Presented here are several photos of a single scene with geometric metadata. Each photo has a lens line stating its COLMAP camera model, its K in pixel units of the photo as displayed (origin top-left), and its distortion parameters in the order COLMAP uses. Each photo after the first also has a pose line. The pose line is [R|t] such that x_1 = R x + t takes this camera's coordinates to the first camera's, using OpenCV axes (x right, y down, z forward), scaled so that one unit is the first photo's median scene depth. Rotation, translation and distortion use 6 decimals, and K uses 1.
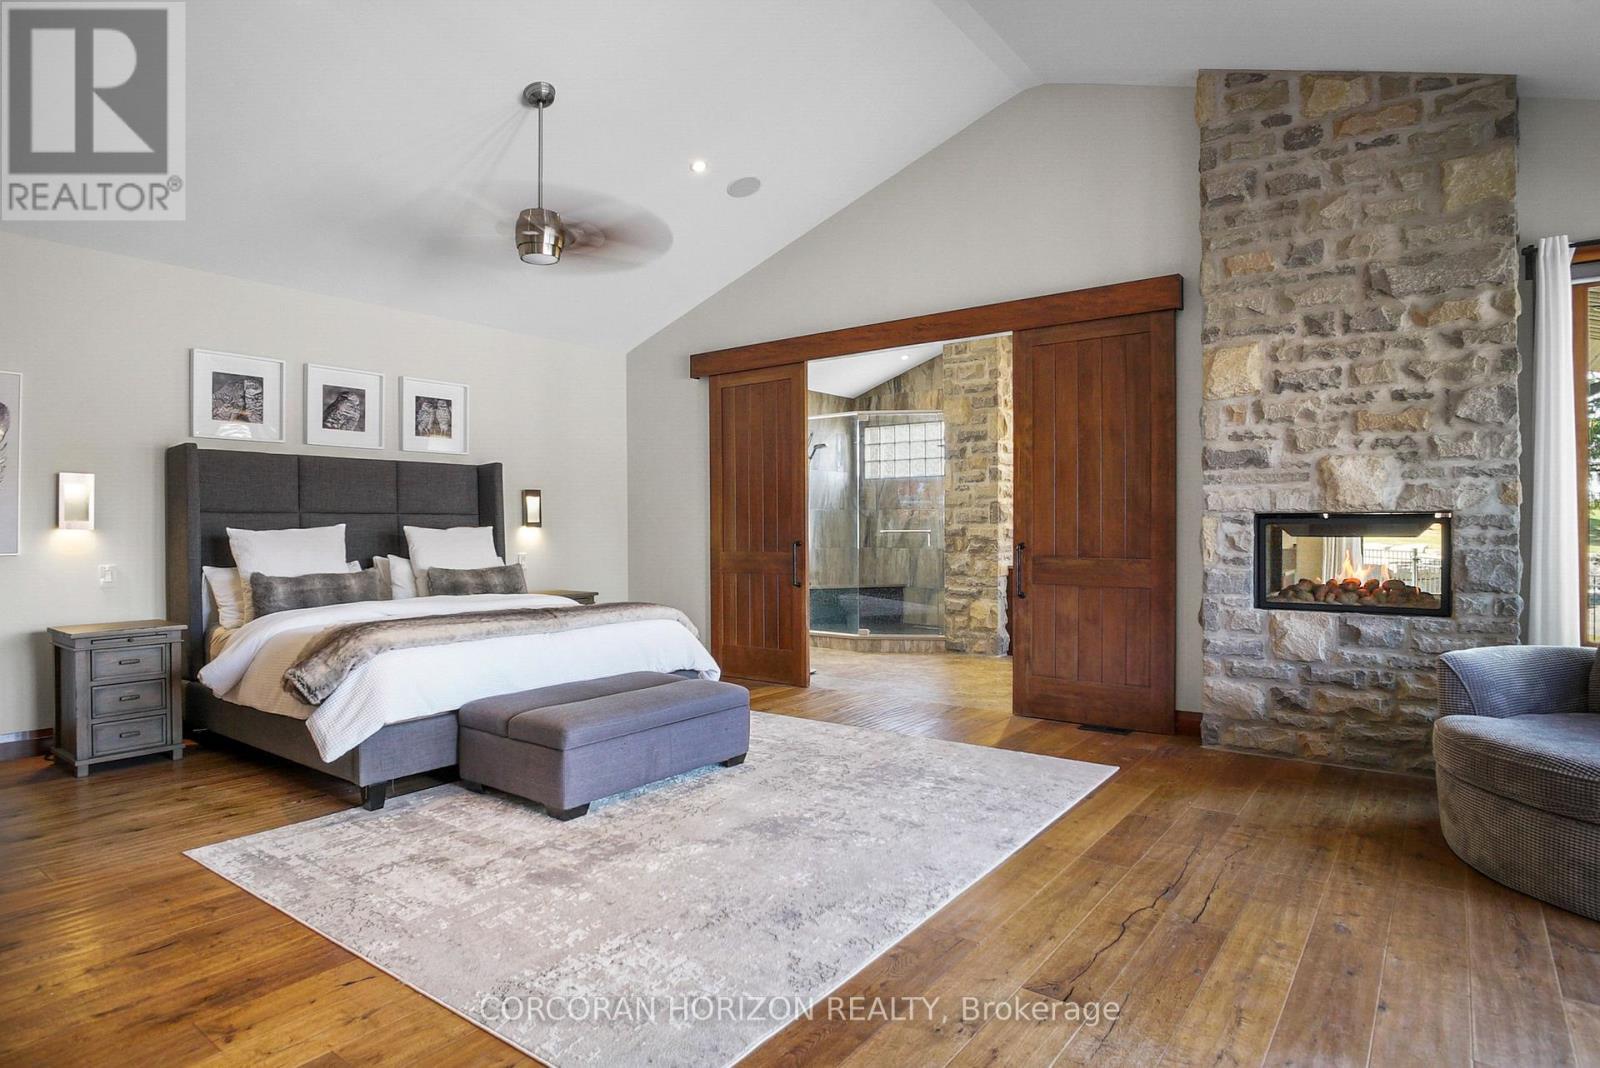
lens RADIAL K [[877.9, 0, 797.1], [0, 877.9, 537.6], [0, 0, 1]] dist [-0.036442, 0.000957]
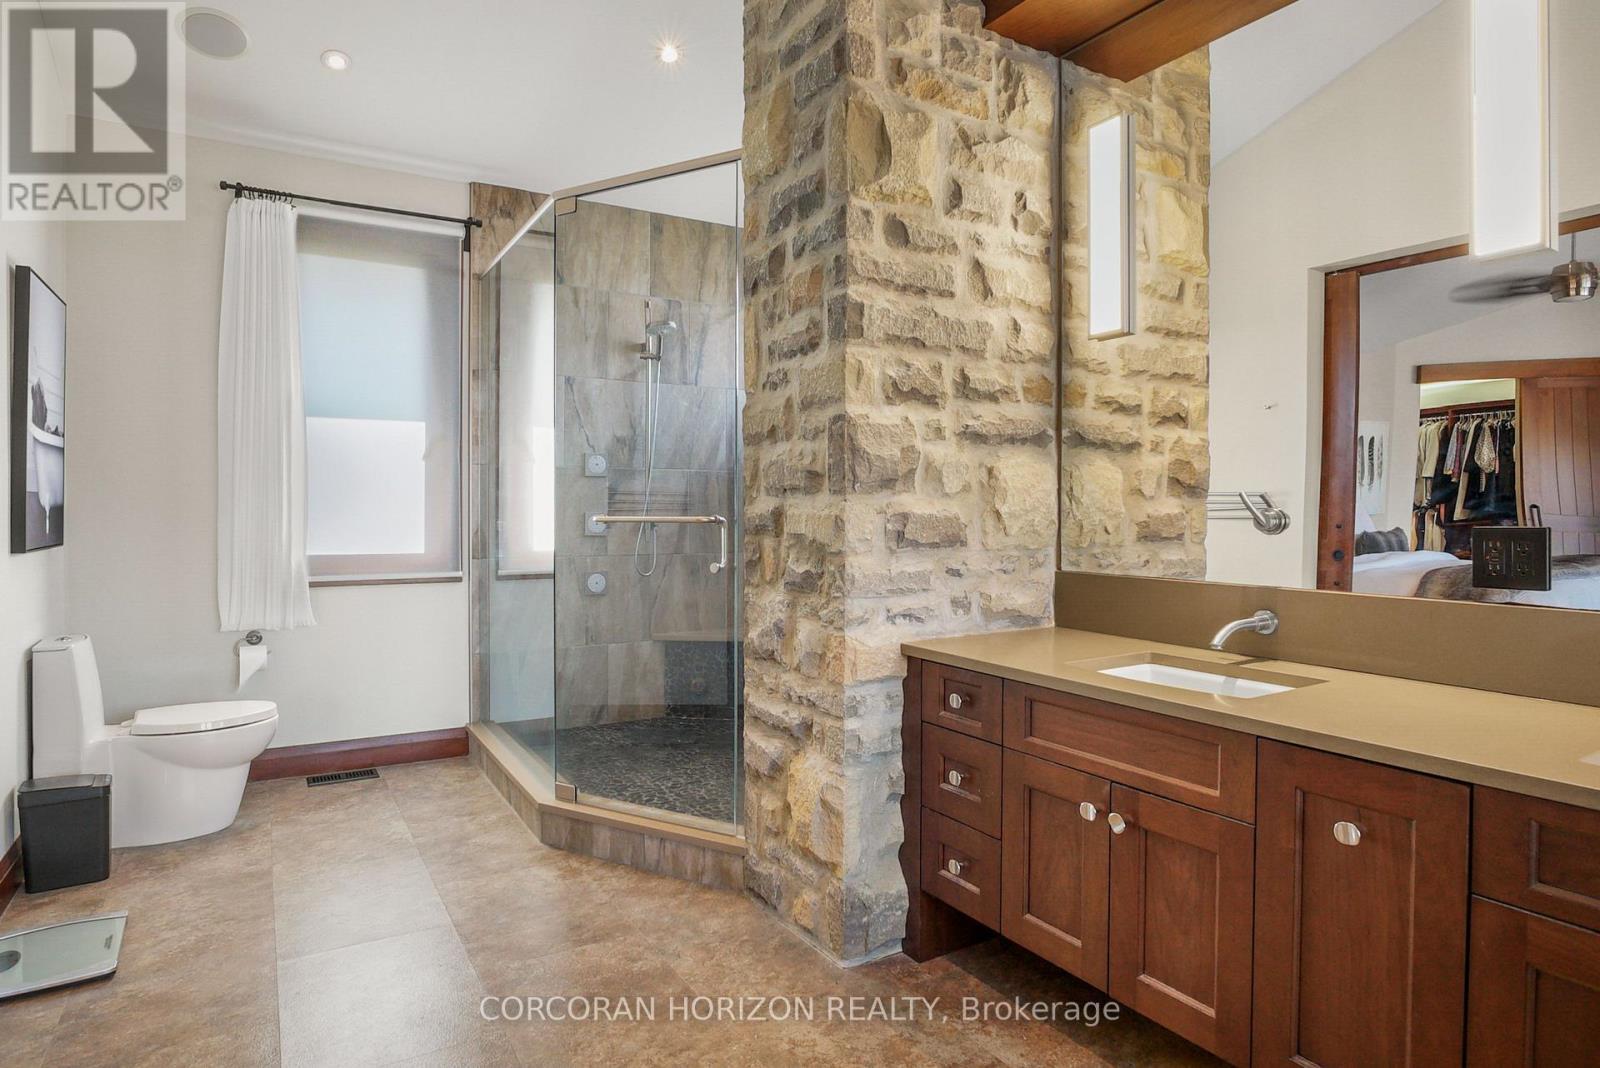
lens RADIAL K [[877.9, 0, 803.2], [0, 877.9, 522.1], [0, 0, 1]] dist [-0.036442, 0.000957]
pose [[0.928450, 0.006533, -0.371400, 0.315460], [-0.004593, 0.999971, 0.006109, -0.008362], [0.371429, -0.003966, 0.928453, 0.723861]]
